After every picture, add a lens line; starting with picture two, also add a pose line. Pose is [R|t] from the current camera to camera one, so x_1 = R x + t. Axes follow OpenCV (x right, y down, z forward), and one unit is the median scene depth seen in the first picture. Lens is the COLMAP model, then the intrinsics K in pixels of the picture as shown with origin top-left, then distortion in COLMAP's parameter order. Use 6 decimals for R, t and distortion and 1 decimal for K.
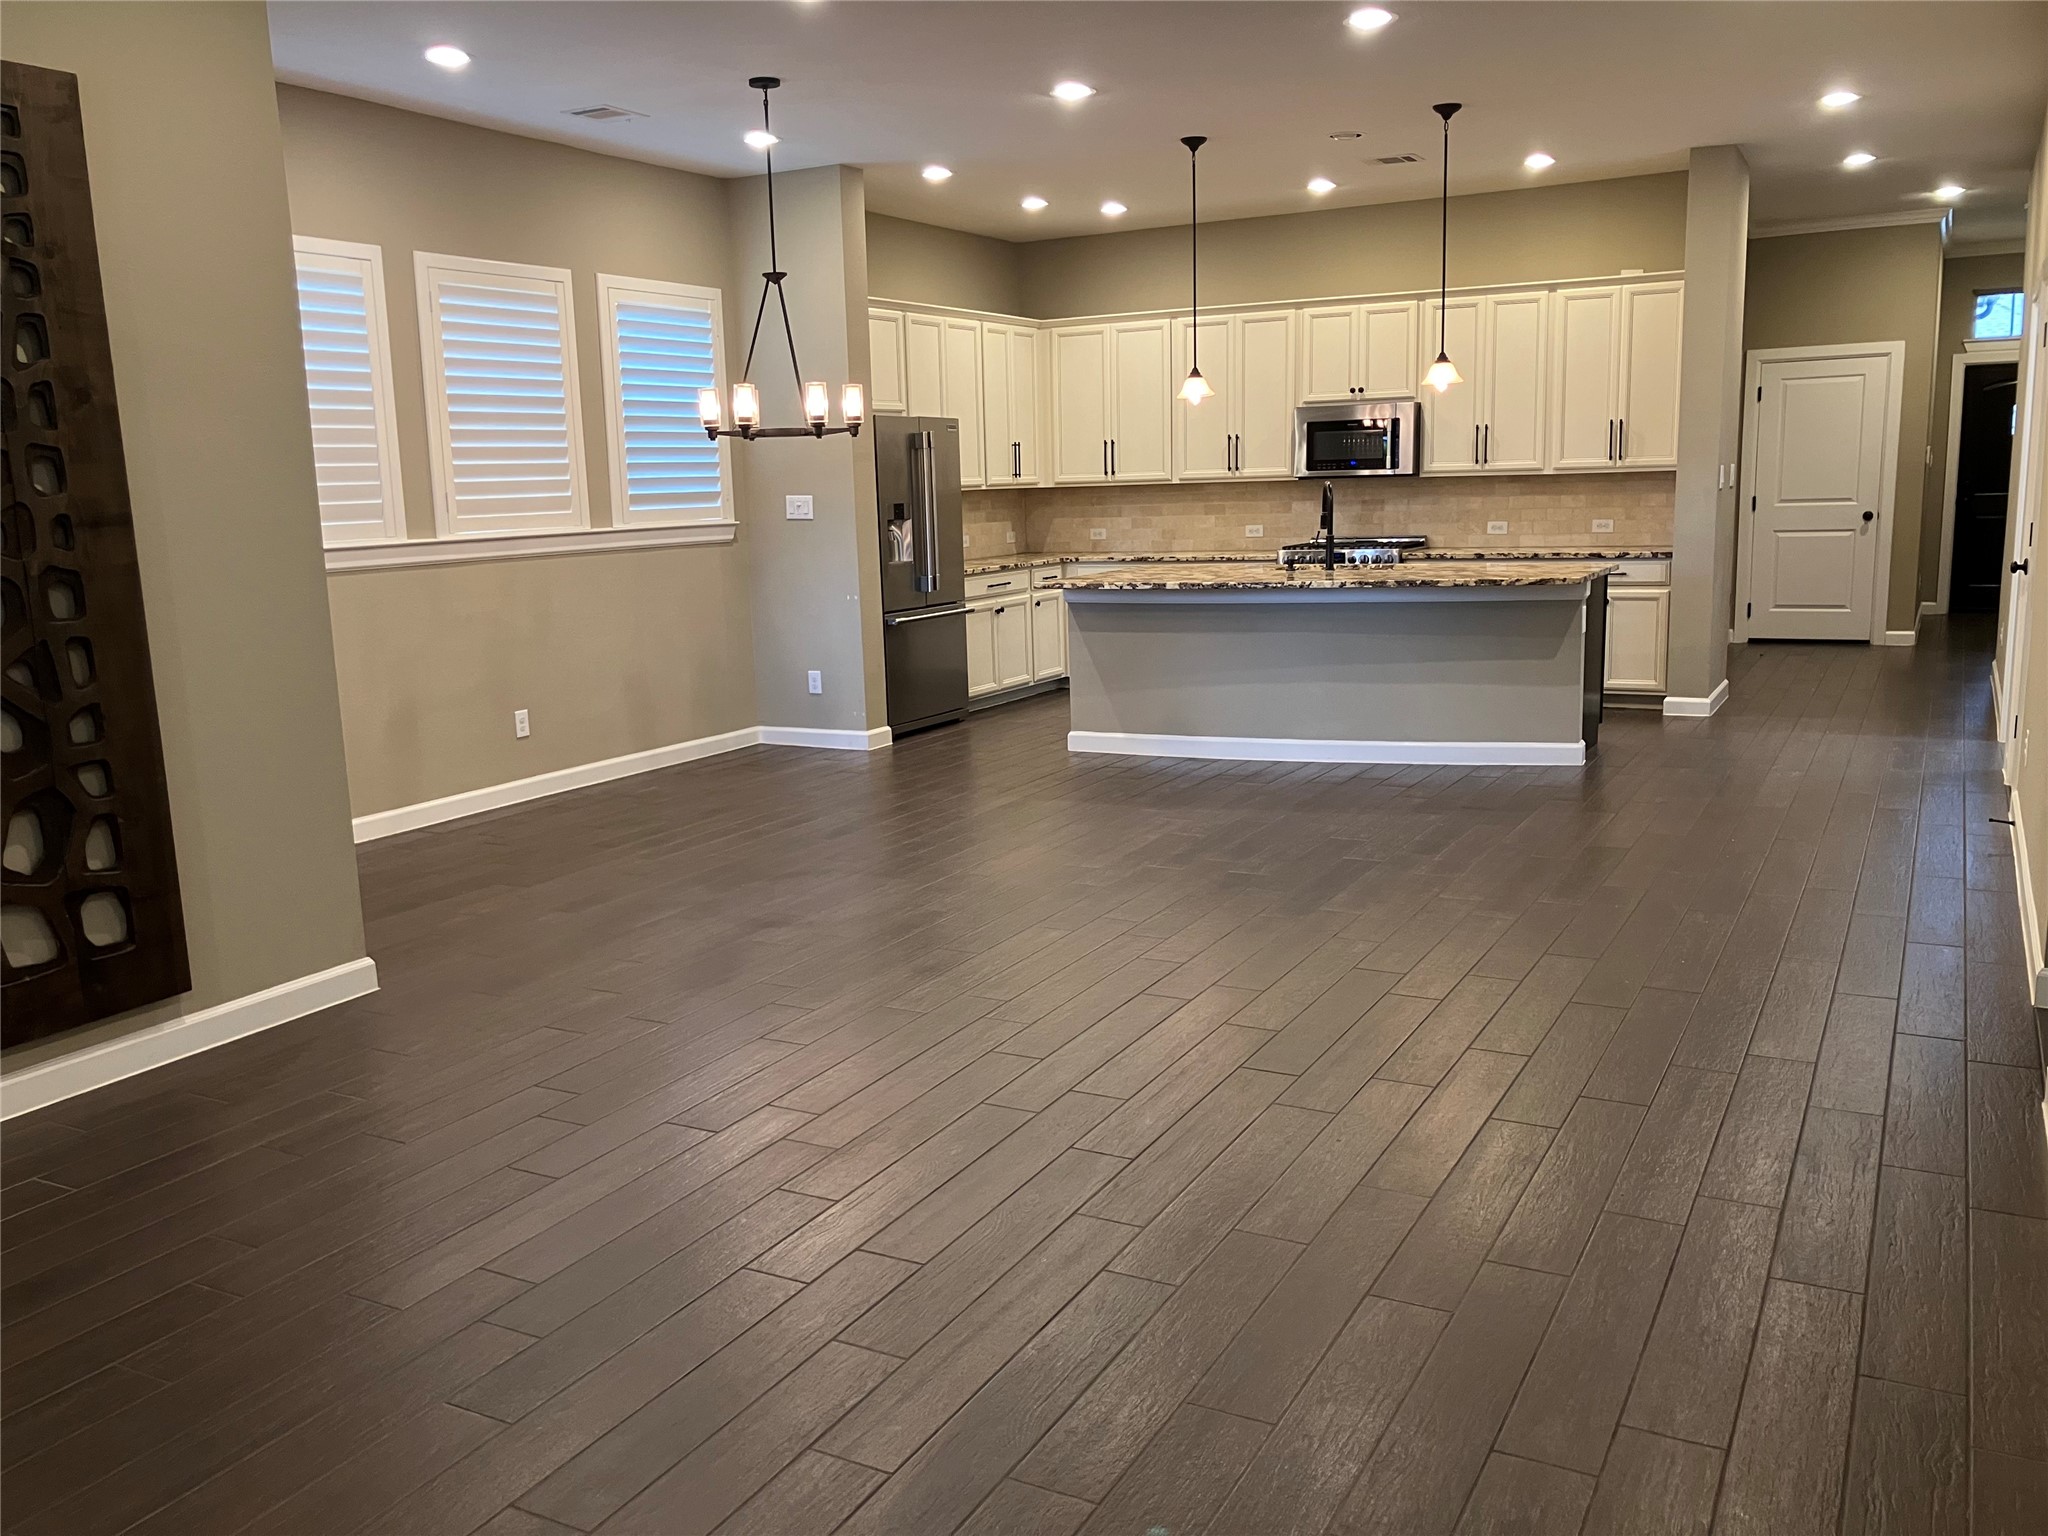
lens RADIAL K [[1683.8, 0, 979.6], [0, 1683.8, 779.6], [0, 0, 1]] dist [0.032802, -0.033426]
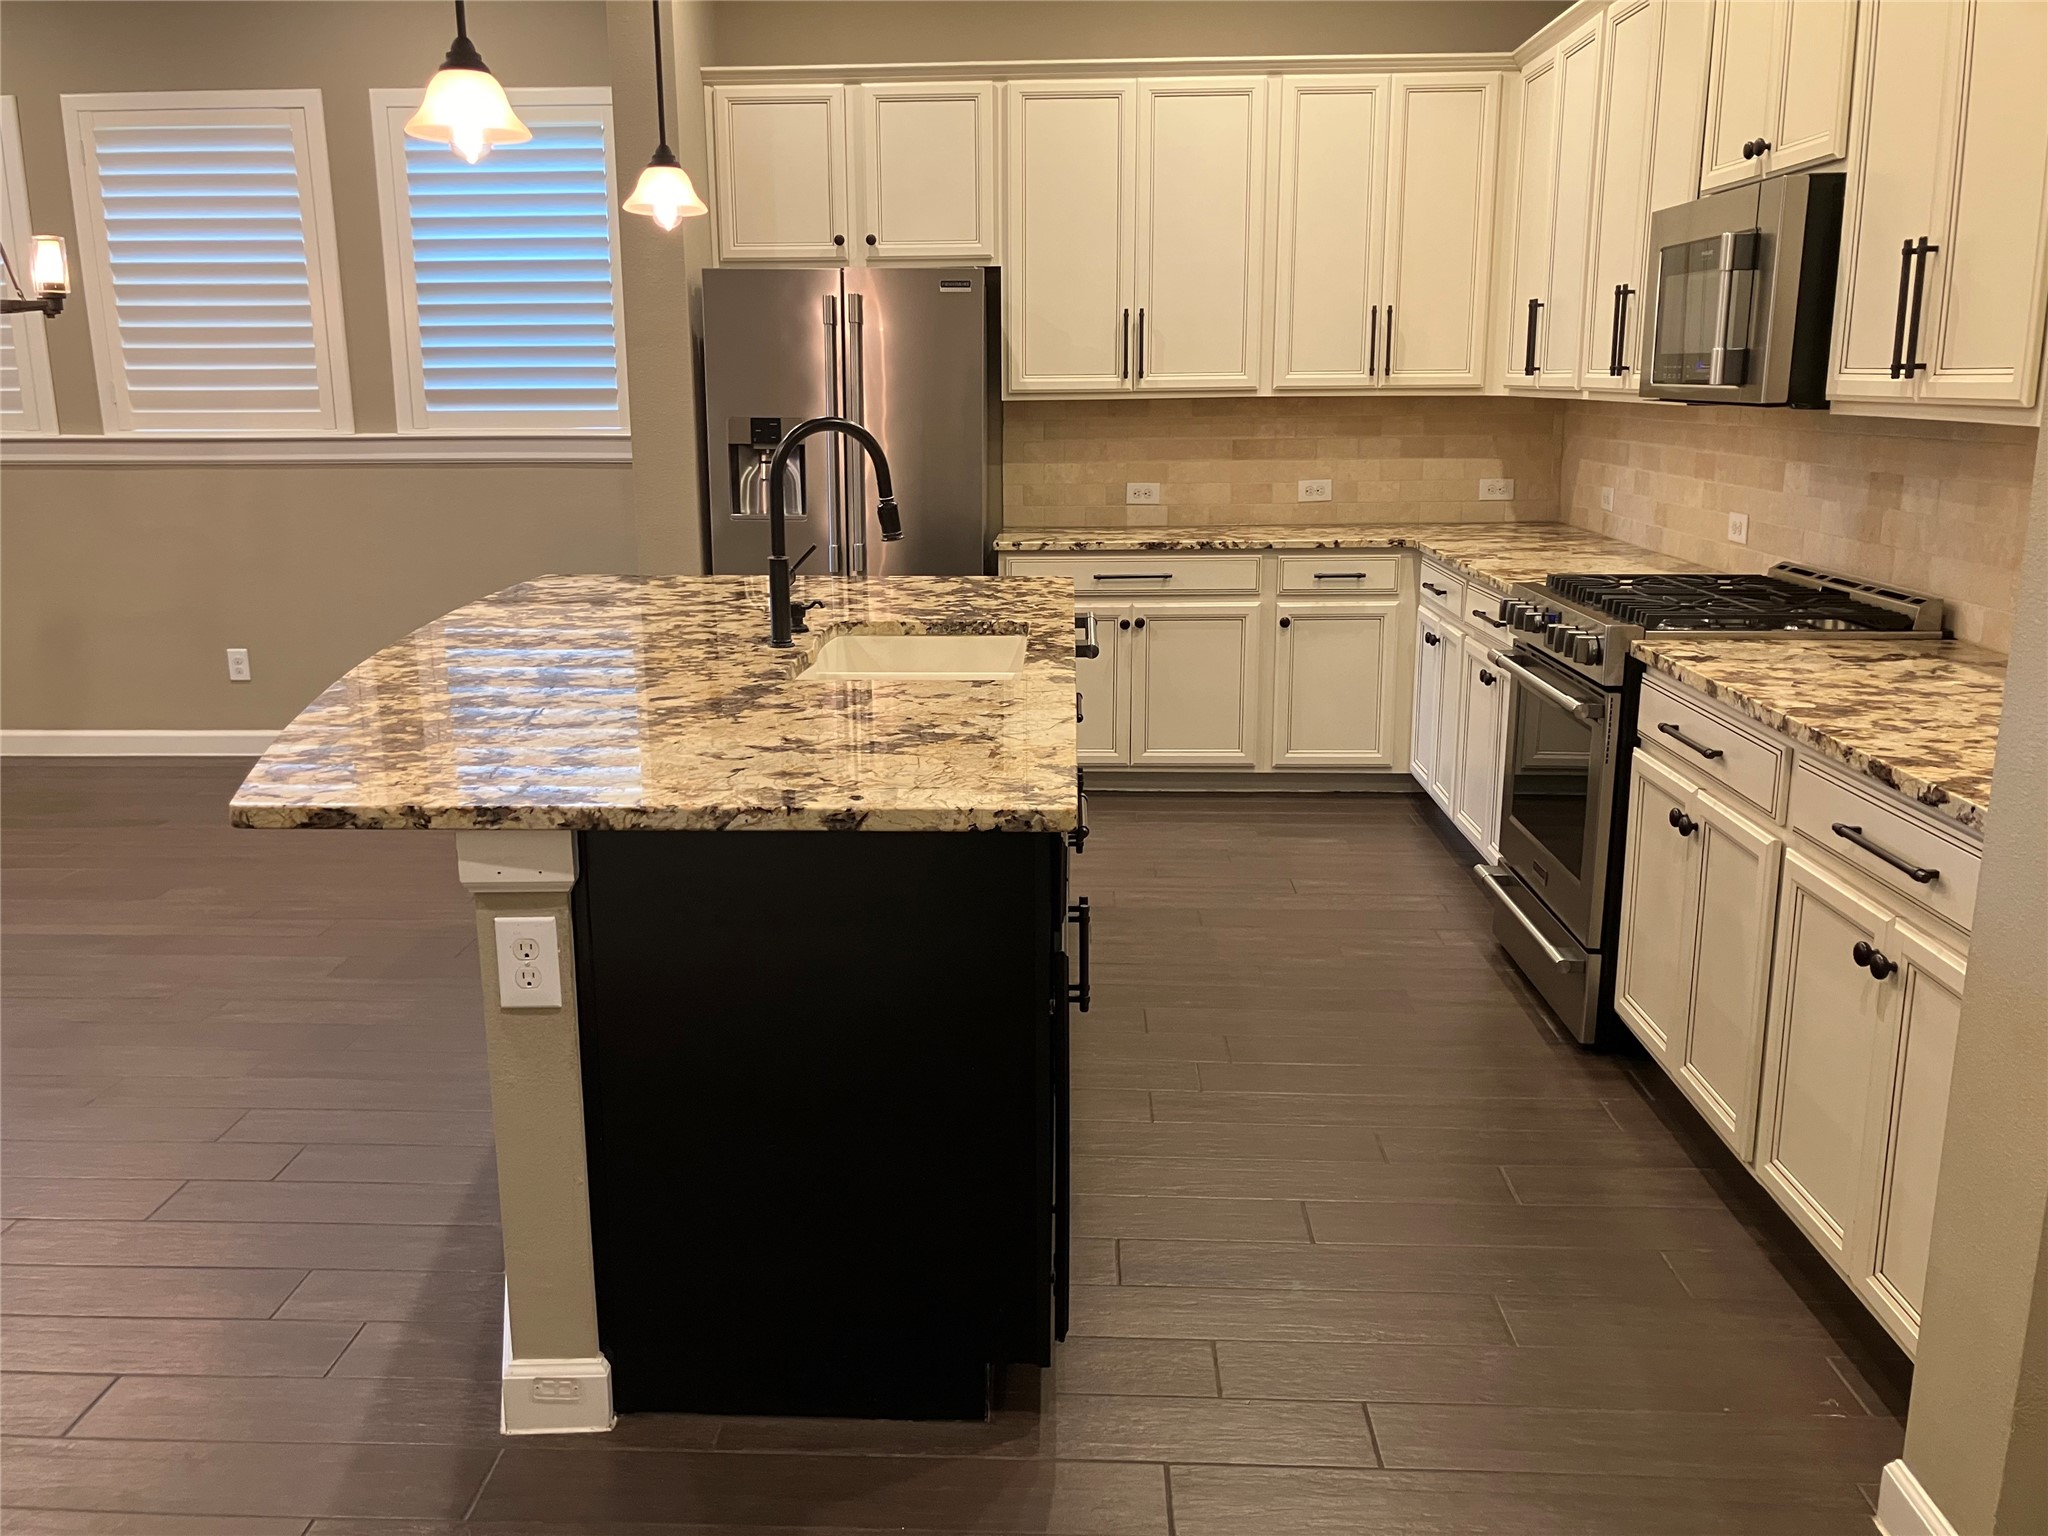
lens RADIAL K [[1683.8, 0, 992.7], [0, 1683.8, 762.9], [0, 0, 1]] dist [0.032802, -0.033426]
pose [[0.451219, 0.224509, -0.863711, 0.591728], [-0.164383, 0.972186, 0.166829, -0.175725], [0.877143, 0.066703, 0.475575, 0.881532]]
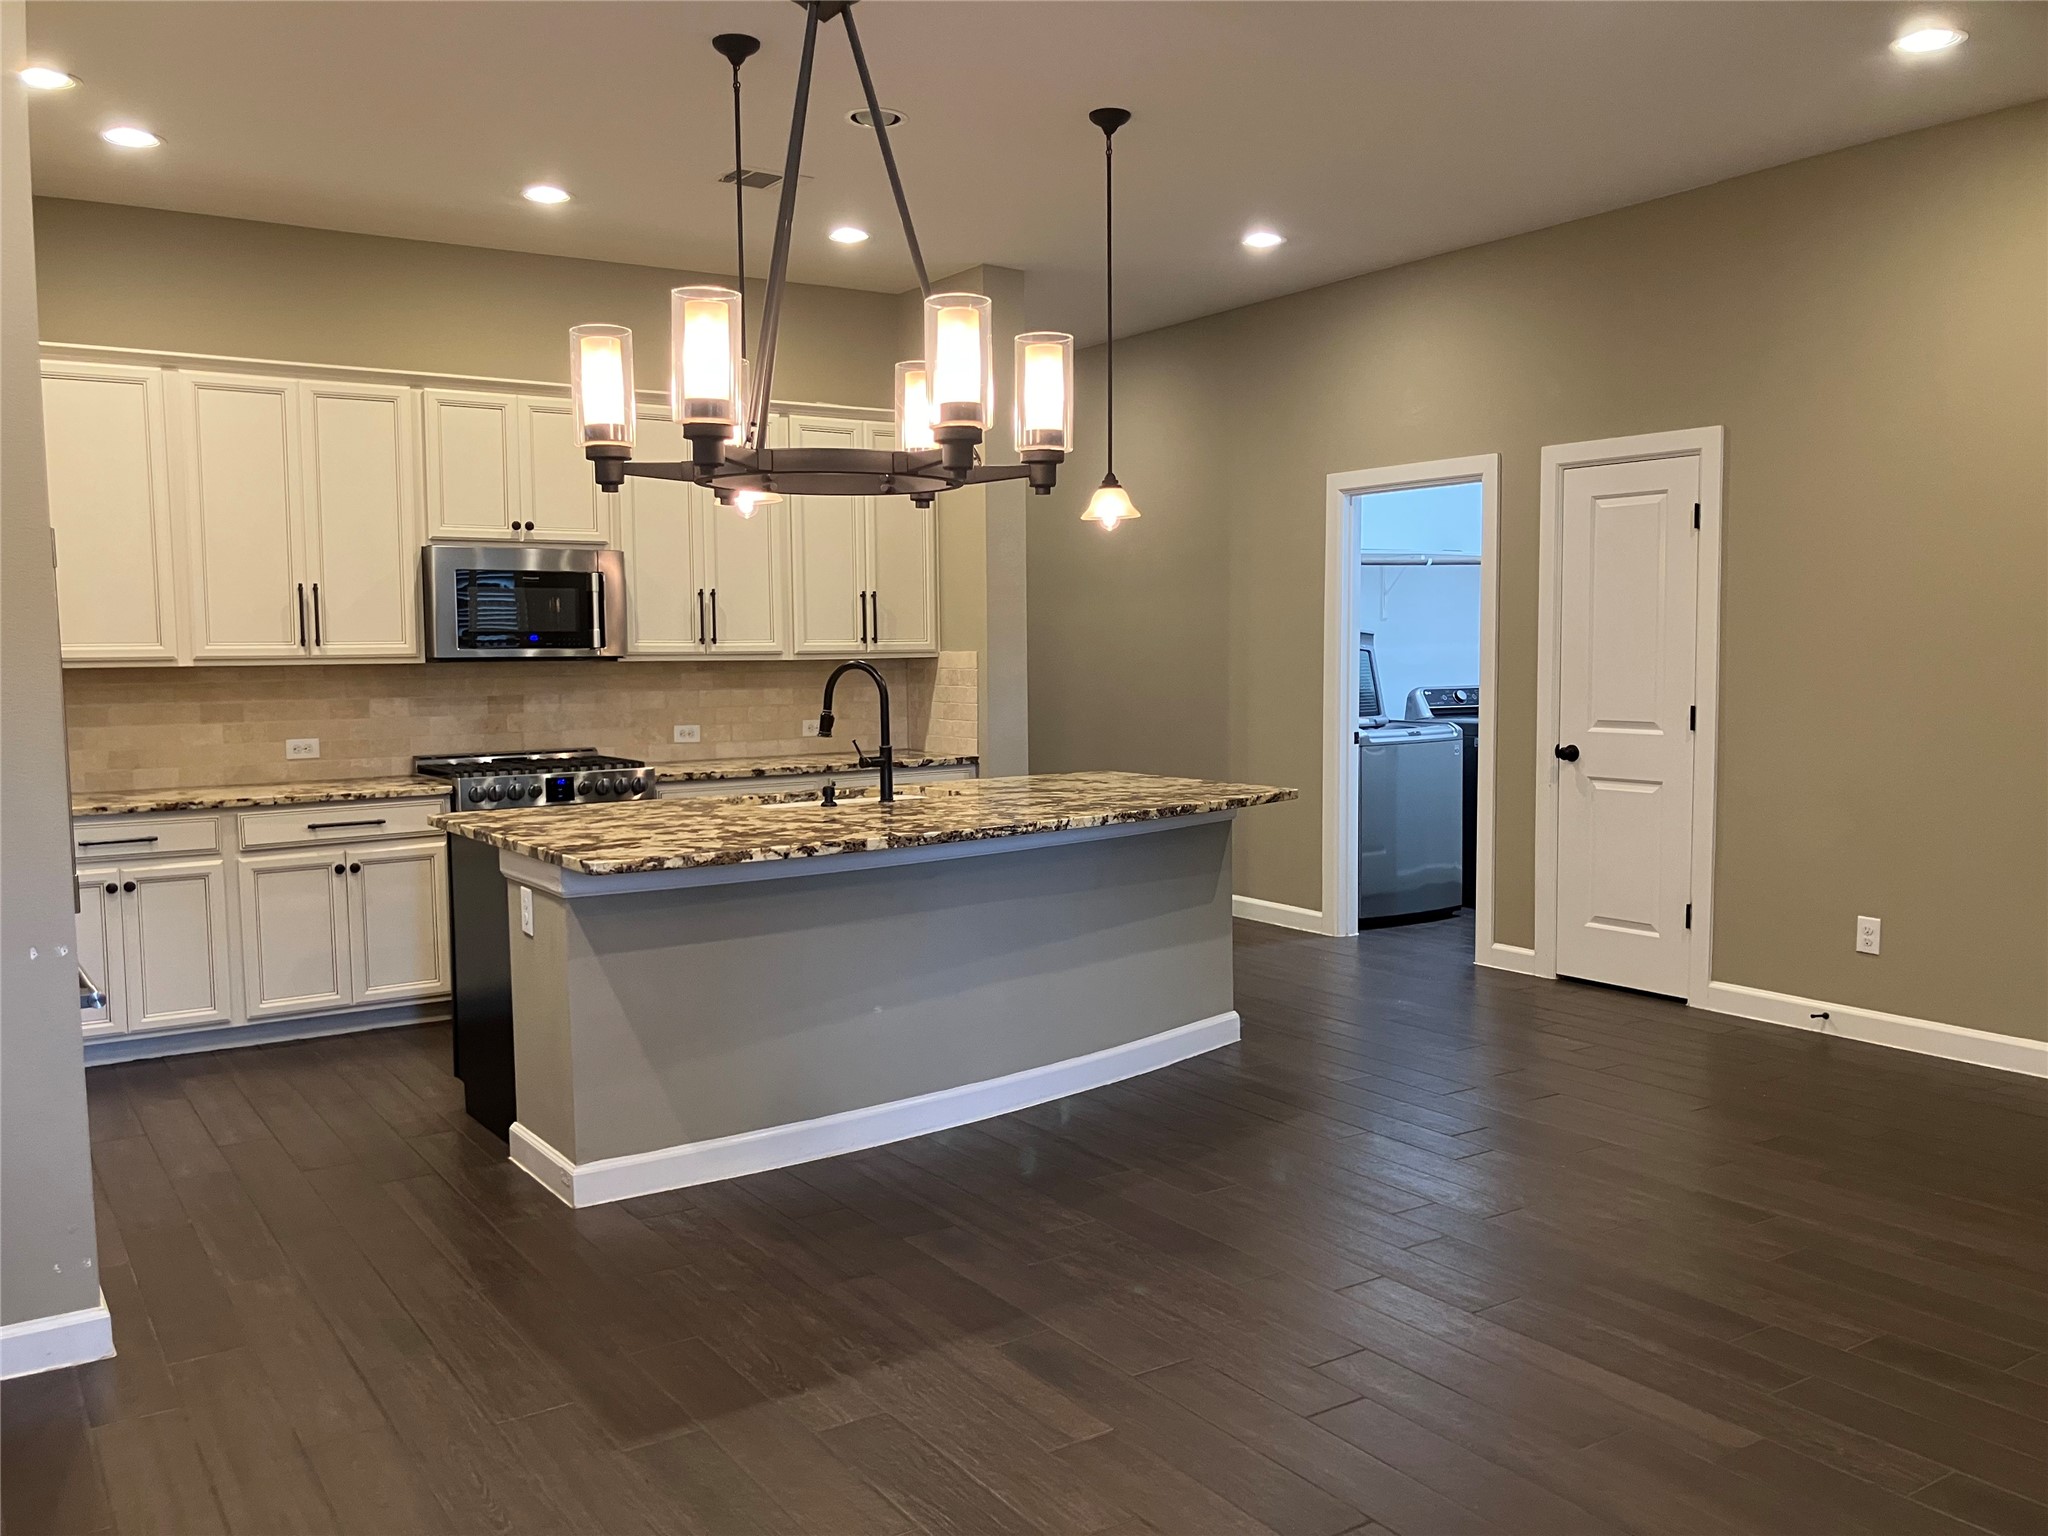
lens RADIAL K [[1683.8, 0, 1017.5], [0, 1683.8, 772.9], [0, 0, 1]] dist [0.032802, -0.033426]
pose [[0.452359, -0.044332, 0.890734, -0.329672], [0.156408, 0.987228, -0.030298, -0.111142], [-0.878014, 0.153023, 0.453515, 0.694145]]
